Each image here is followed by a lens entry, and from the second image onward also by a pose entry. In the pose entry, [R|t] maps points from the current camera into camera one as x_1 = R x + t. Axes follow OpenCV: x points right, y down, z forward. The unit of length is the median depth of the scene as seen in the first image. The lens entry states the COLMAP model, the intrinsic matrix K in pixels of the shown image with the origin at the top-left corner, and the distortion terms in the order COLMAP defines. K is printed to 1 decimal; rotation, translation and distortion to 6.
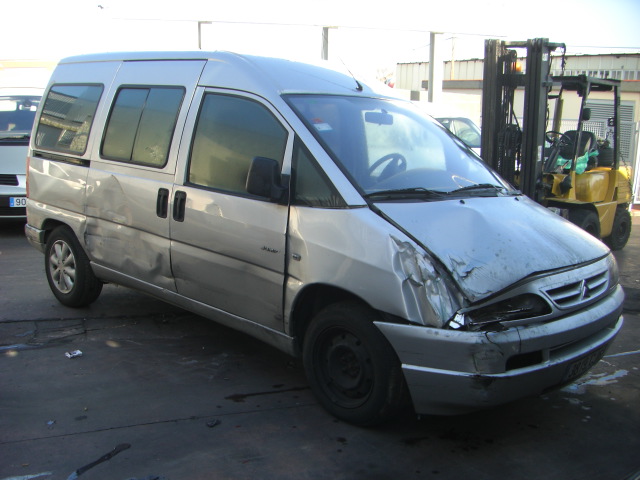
lens RADIAL K [[731.5, 0, 291.1], [0, 731.5, 297.6], [0, 0, 1]] dist [-0.194570, 0.152459]
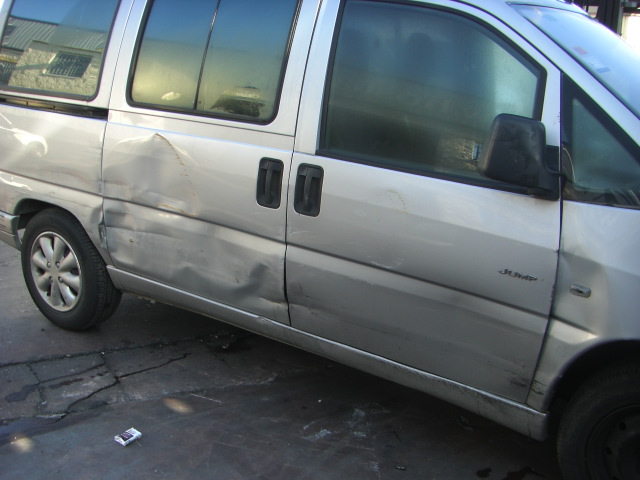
lens RADIAL K [[731.5, 0, 291.1], [0, 731.5, 297.6], [0, 0, 1]] dist [-0.194570, 0.152459]
pose [[0.987326, -0.055486, 0.148693, -0.298208], [0.040115, 0.993721, 0.104451, -0.115449], [-0.153555, -0.097162, 0.983352, 0.465672]]
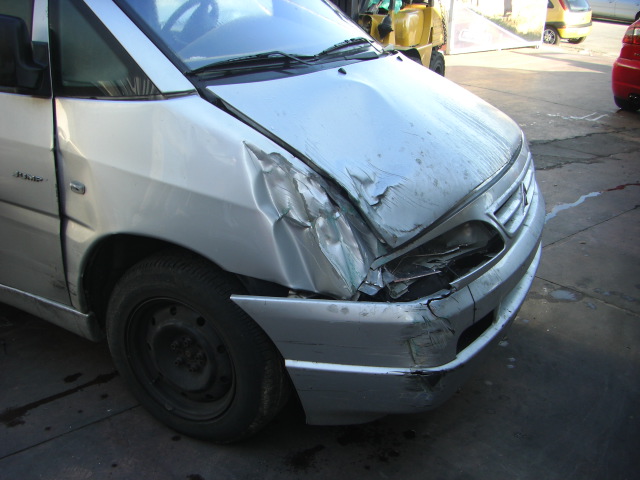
lens RADIAL K [[731.5, 0, 291.1], [0, 731.5, 297.6], [0, 0, 1]] dist [-0.194570, 0.152459]
pose [[0.947064, -0.142186, 0.287840, -0.007963], [0.080618, 0.973176, 0.215473, -0.077544], [-0.310756, -0.180861, 0.933124, 0.392197]]
